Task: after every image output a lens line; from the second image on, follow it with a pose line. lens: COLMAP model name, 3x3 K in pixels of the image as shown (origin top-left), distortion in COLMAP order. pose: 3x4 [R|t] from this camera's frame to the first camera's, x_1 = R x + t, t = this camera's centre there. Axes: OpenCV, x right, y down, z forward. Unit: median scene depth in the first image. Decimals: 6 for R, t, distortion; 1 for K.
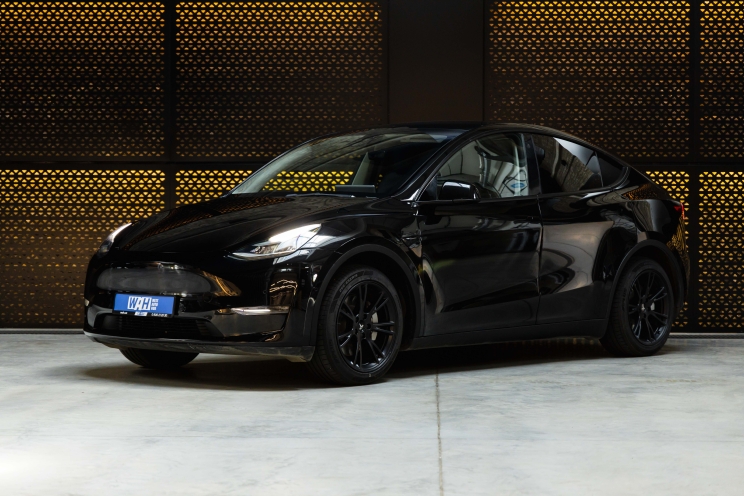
lens RADIAL K [[1807.9, 0, 372.0], [0, 1807.9, 248.0], [0, 0, 1]] dist [0.048635, -0.298600]
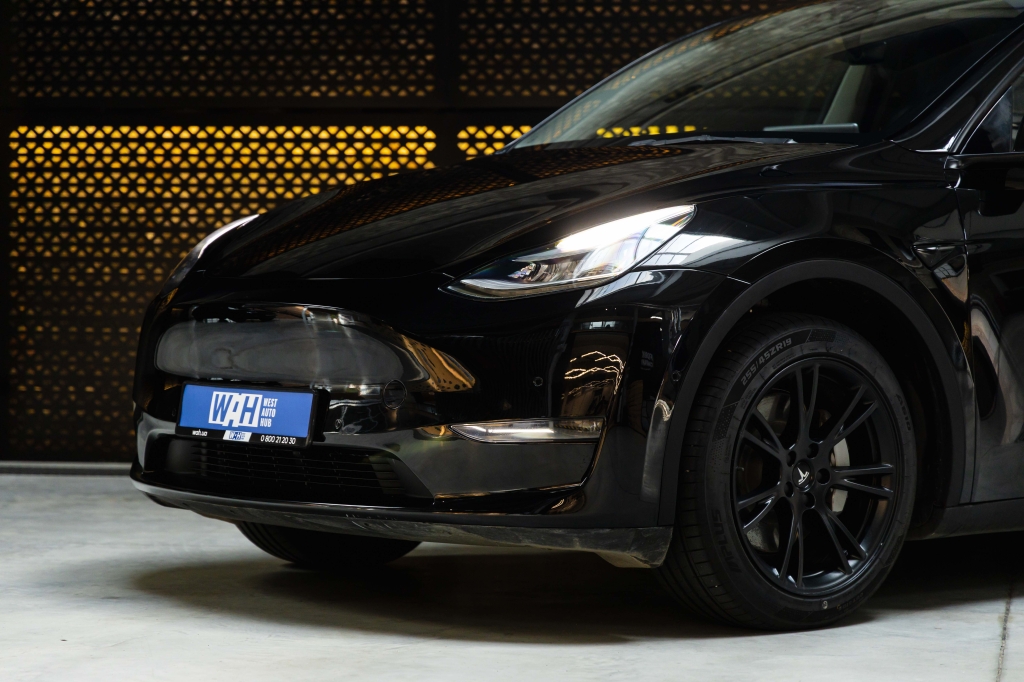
lens RADIAL K [[3143.1, 0, 512.0], [0, 3143.1, 341.0], [0, 0, 1]] dist [-0.045817, 0.402254]
pose [[0.991028, 0.007157, -0.133459, 0.020844], [-0.006362, 0.999959, 0.006380, 0.010907], [0.133500, -0.005473, 0.991034, 0.328911]]
